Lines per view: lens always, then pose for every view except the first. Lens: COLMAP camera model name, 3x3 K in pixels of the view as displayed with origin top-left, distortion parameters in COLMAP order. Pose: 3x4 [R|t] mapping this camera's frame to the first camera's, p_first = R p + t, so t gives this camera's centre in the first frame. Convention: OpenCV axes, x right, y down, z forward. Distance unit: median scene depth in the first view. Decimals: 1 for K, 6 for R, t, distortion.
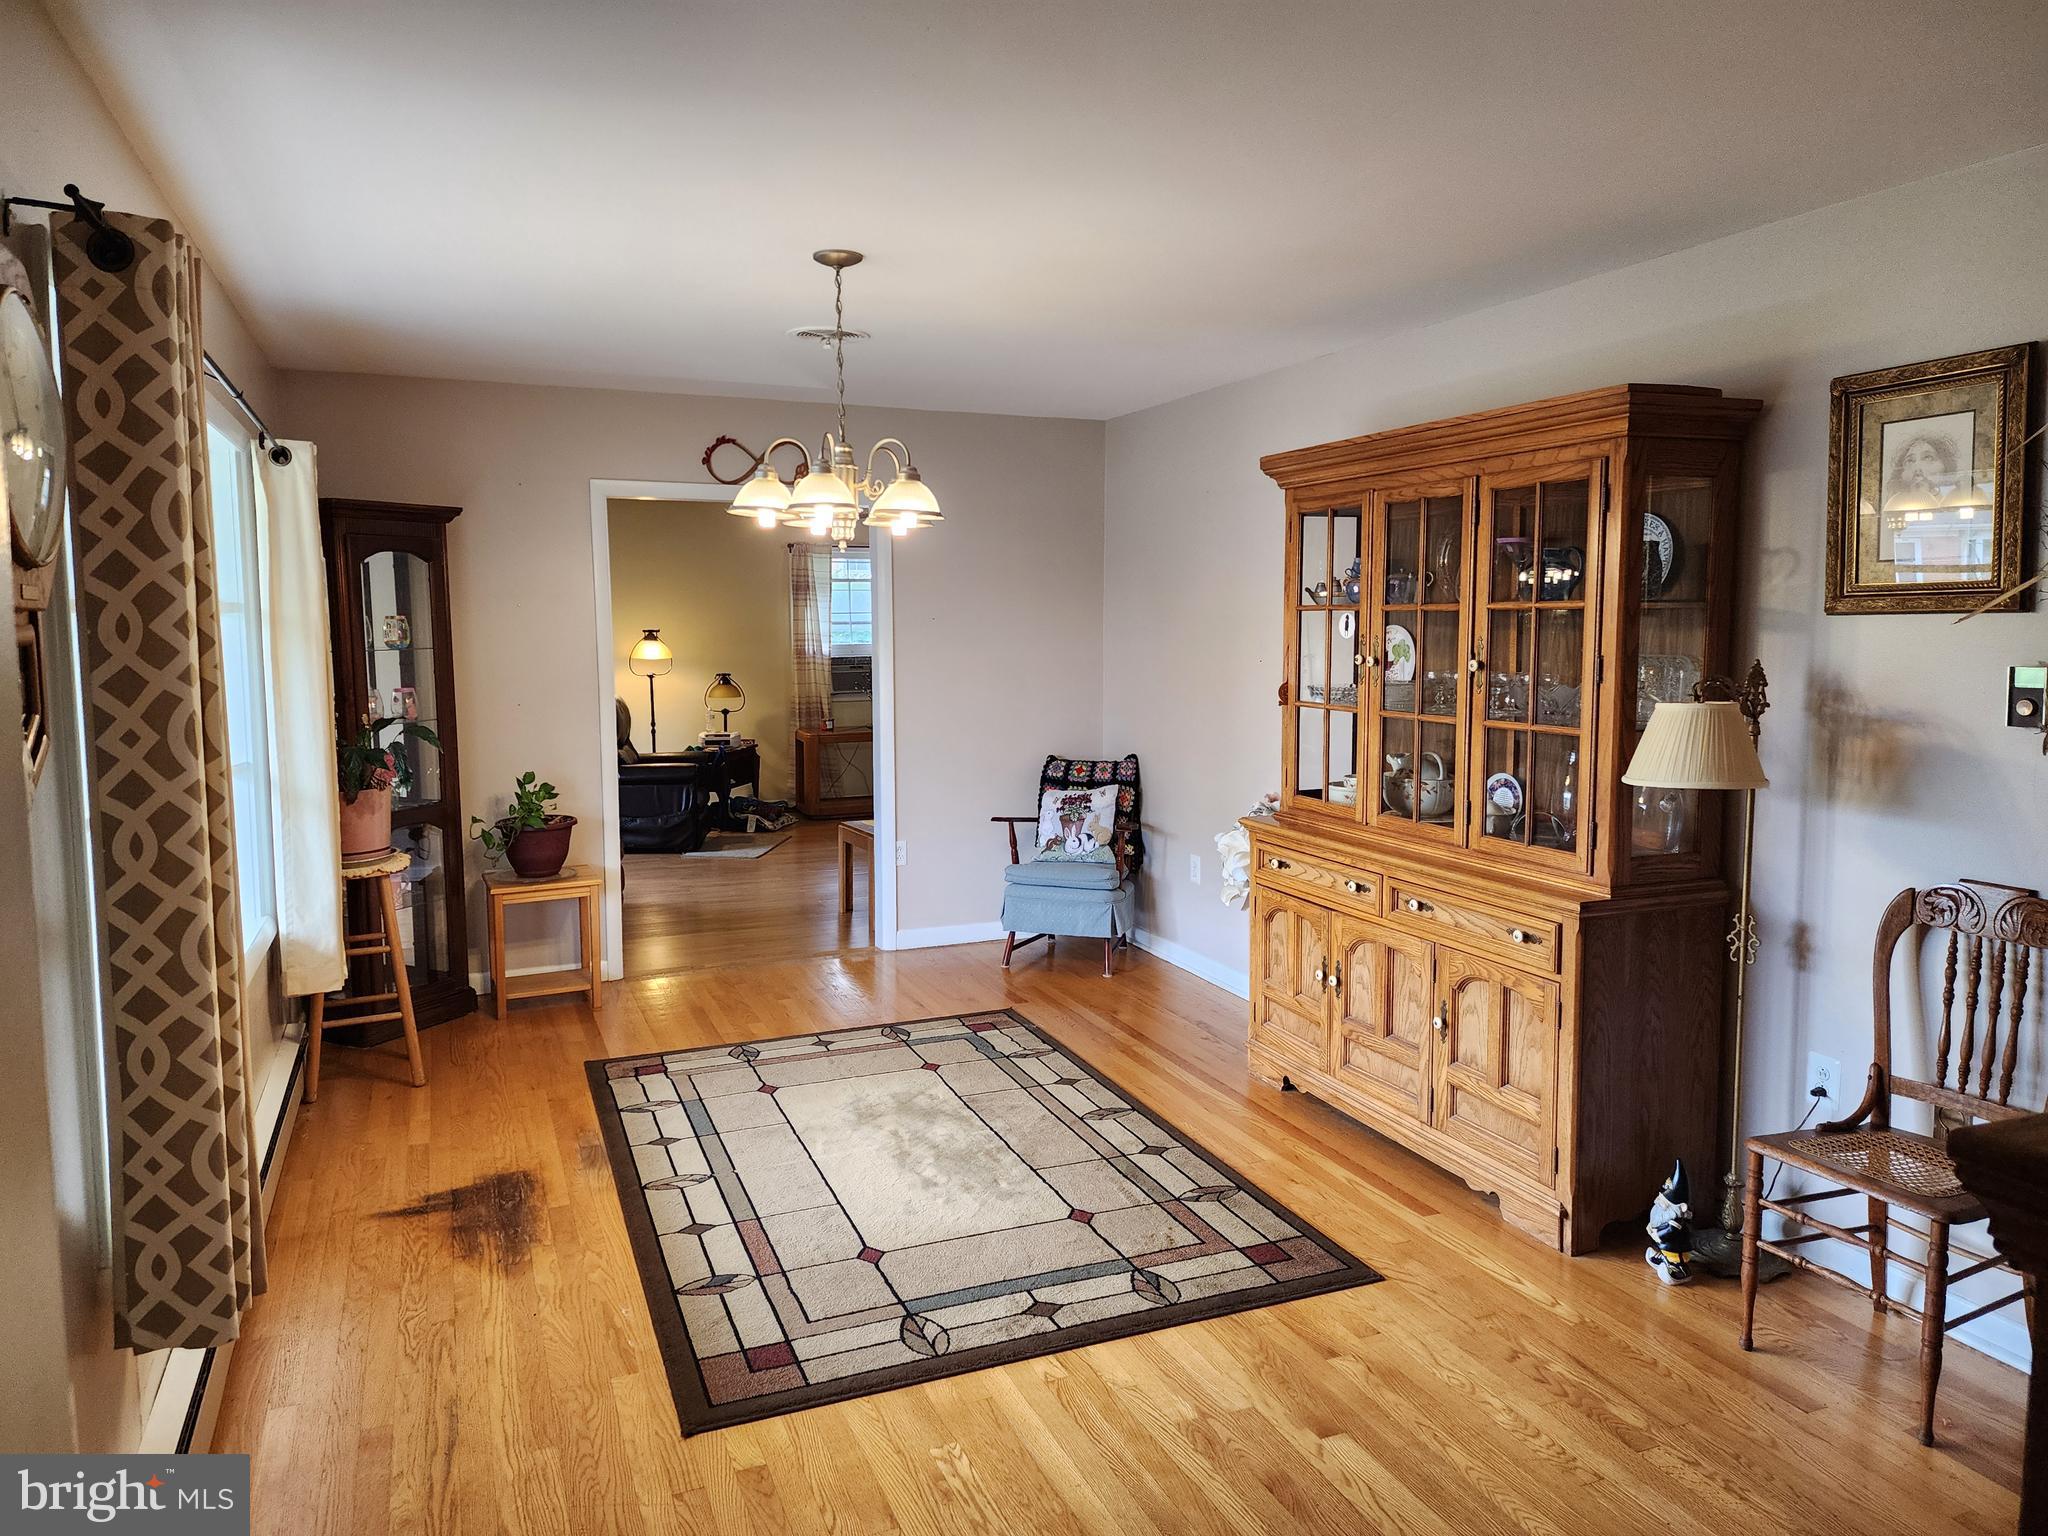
lens RADIAL K [[1377.3, 0, 1020.4], [0, 1377.3, 761.4], [0, 0, 1]] dist [0.062176, -0.037668]
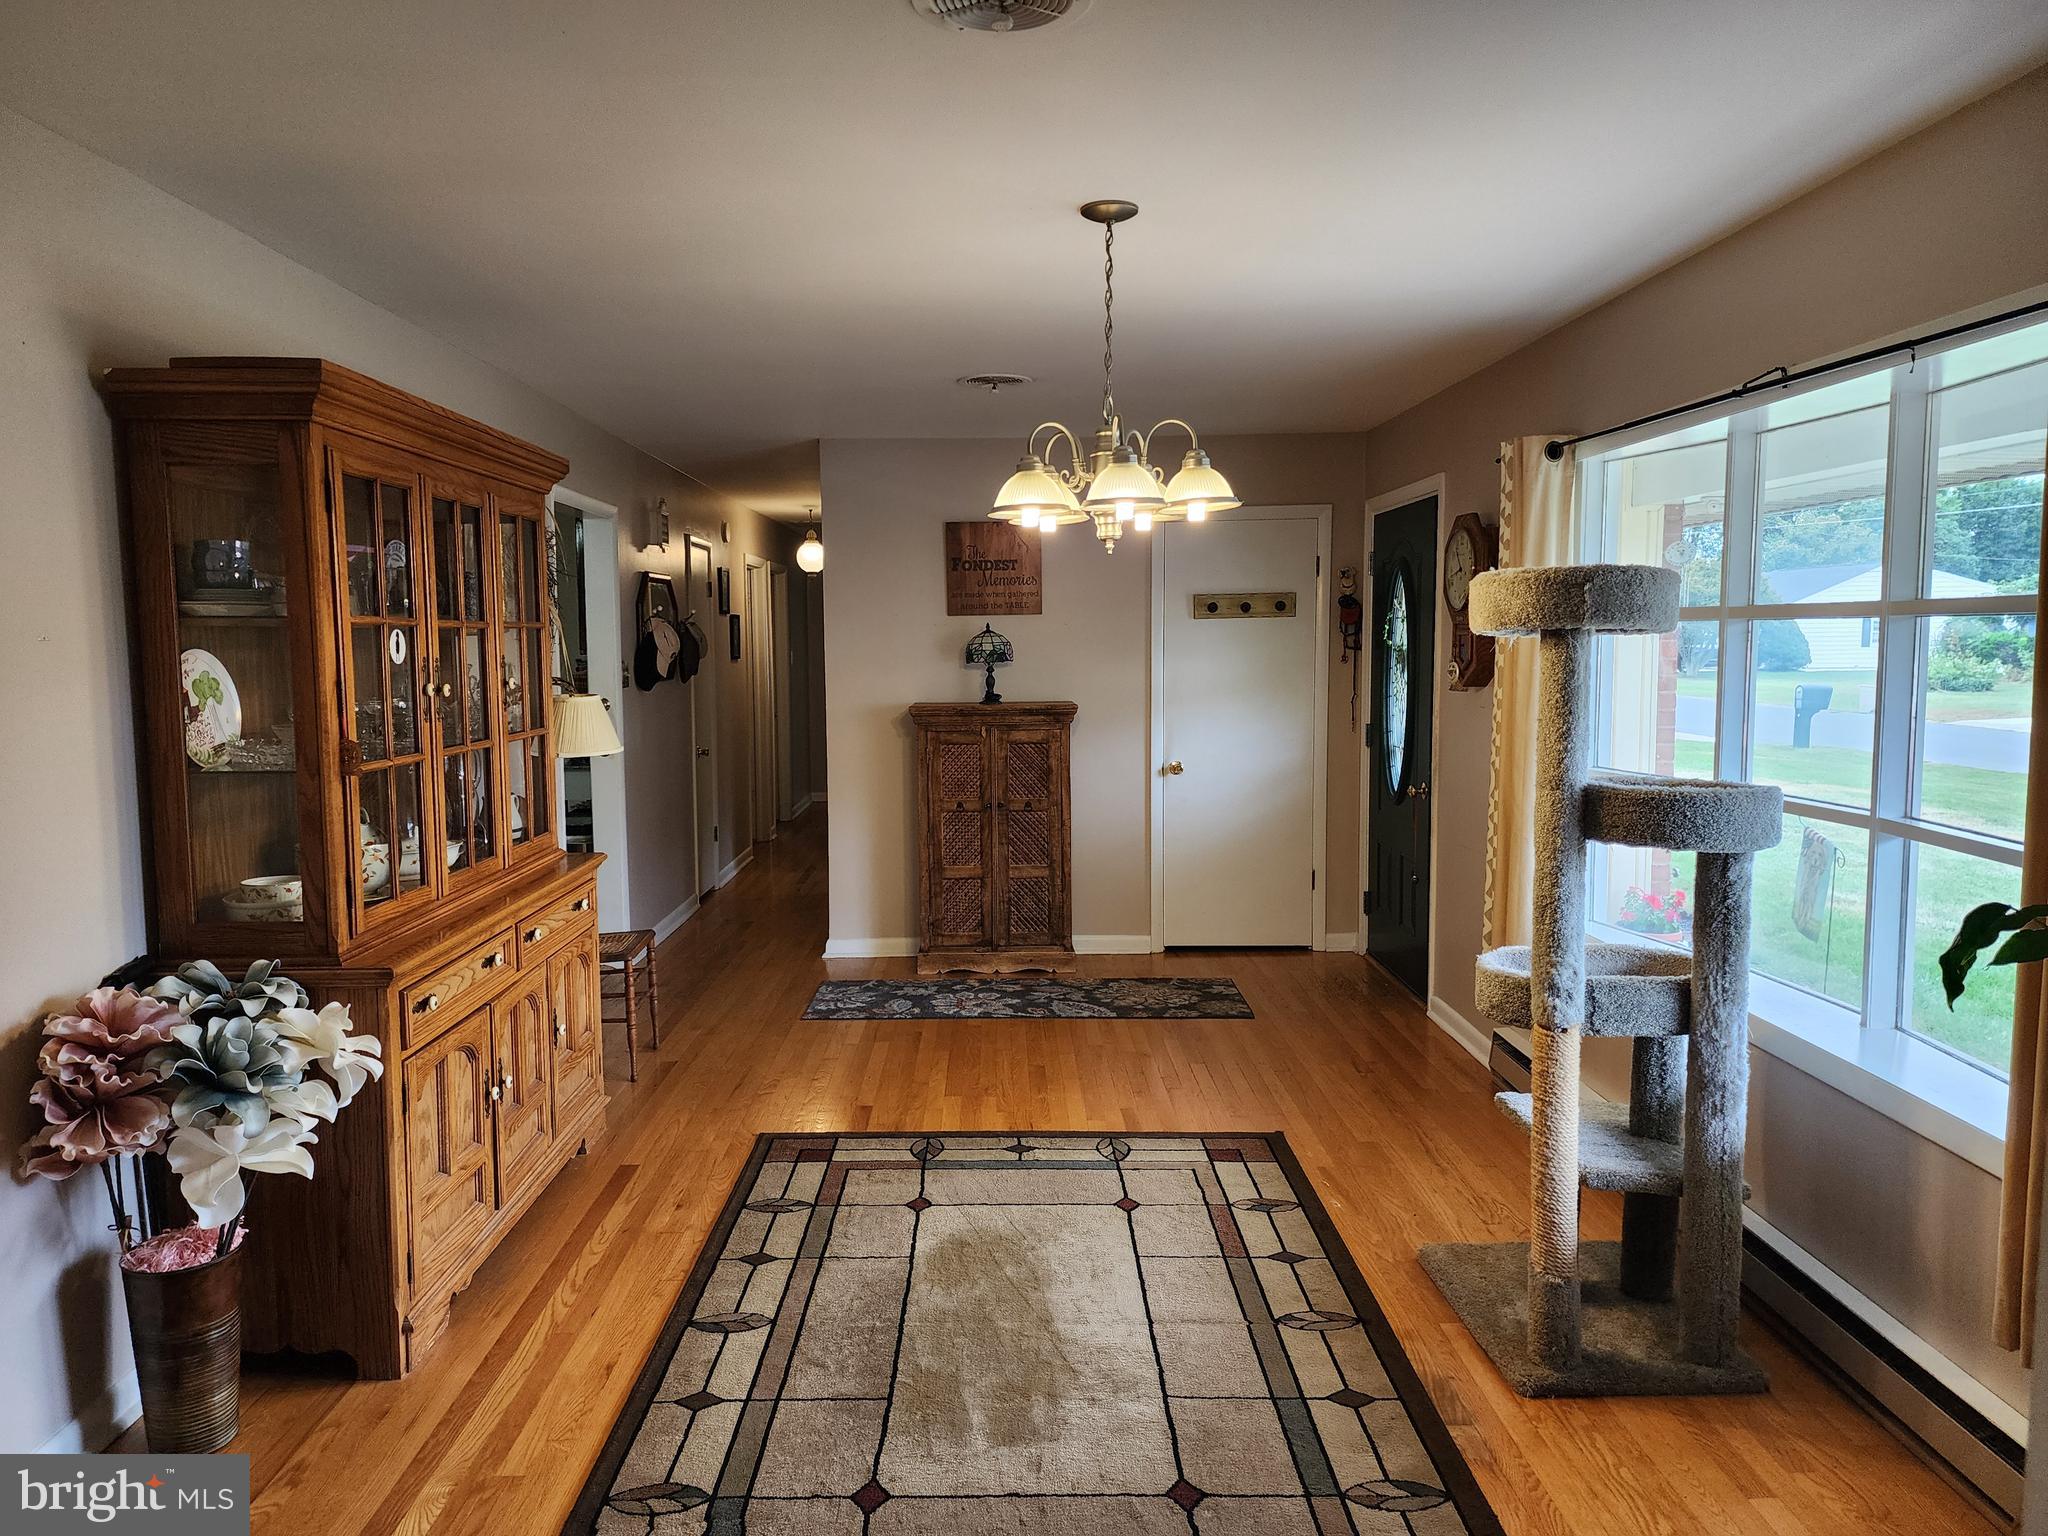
lens RADIAL K [[1377.3, 0, 1017.5], [0, 1377.3, 760.5], [0, 0, 1]] dist [0.062176, -0.037668]
pose [[-0.930097, -0.027056, 0.366317, -0.405323], [0.046603, 0.980532, 0.190750, -0.198080], [-0.364347, 0.194488, -0.910728, 1.893865]]
